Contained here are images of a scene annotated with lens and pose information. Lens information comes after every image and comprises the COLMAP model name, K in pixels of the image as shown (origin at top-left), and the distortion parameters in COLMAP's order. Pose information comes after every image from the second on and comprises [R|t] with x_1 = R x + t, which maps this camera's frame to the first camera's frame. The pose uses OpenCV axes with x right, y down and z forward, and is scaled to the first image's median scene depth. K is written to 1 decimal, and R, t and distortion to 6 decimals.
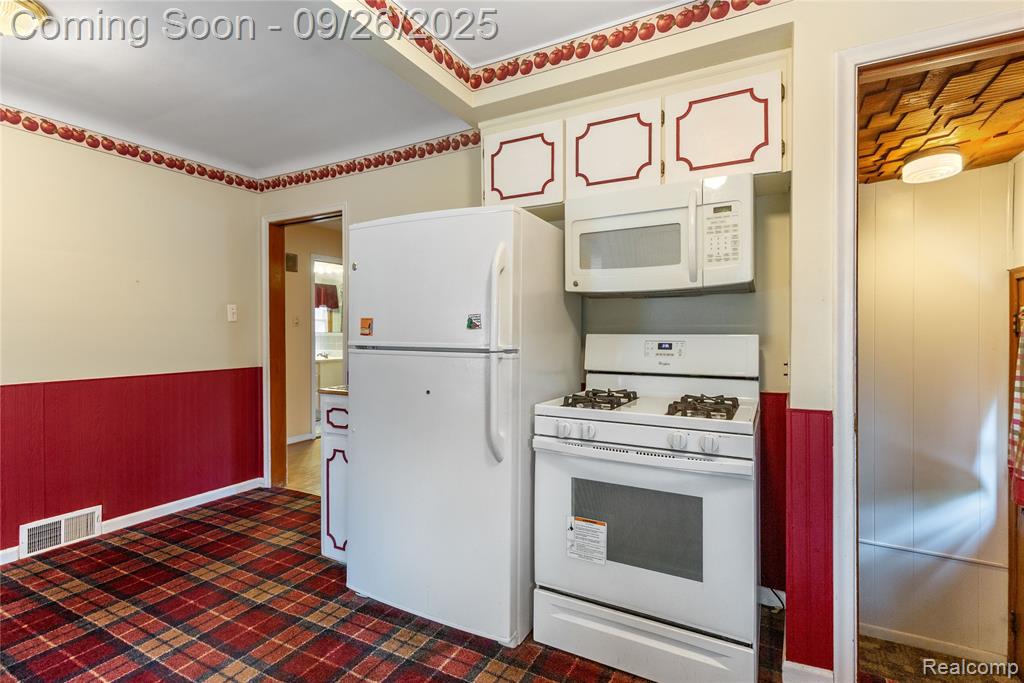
lens RADIAL K [[471.4, 0, 517.5], [0, 471.4, 334.6], [0, 0, 1]] dist [0.007339, -0.001452]
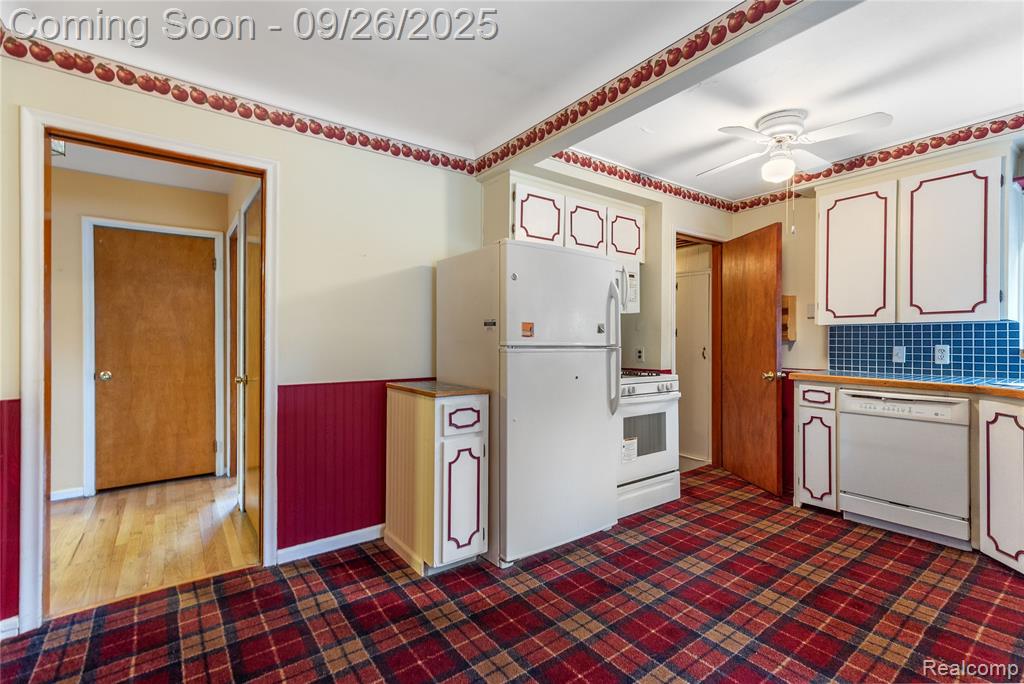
lens RADIAL K [[471.4, 0, 521.4], [0, 471.4, 342.8], [0, 0, 1]] dist [0.007339, -0.001452]
pose [[0.414779, -0.001161, 0.909921, -1.248897], [0.003472, 0.999994, -0.000307, 0.015302], [-0.909916, 0.003286, 0.414780, 0.463856]]
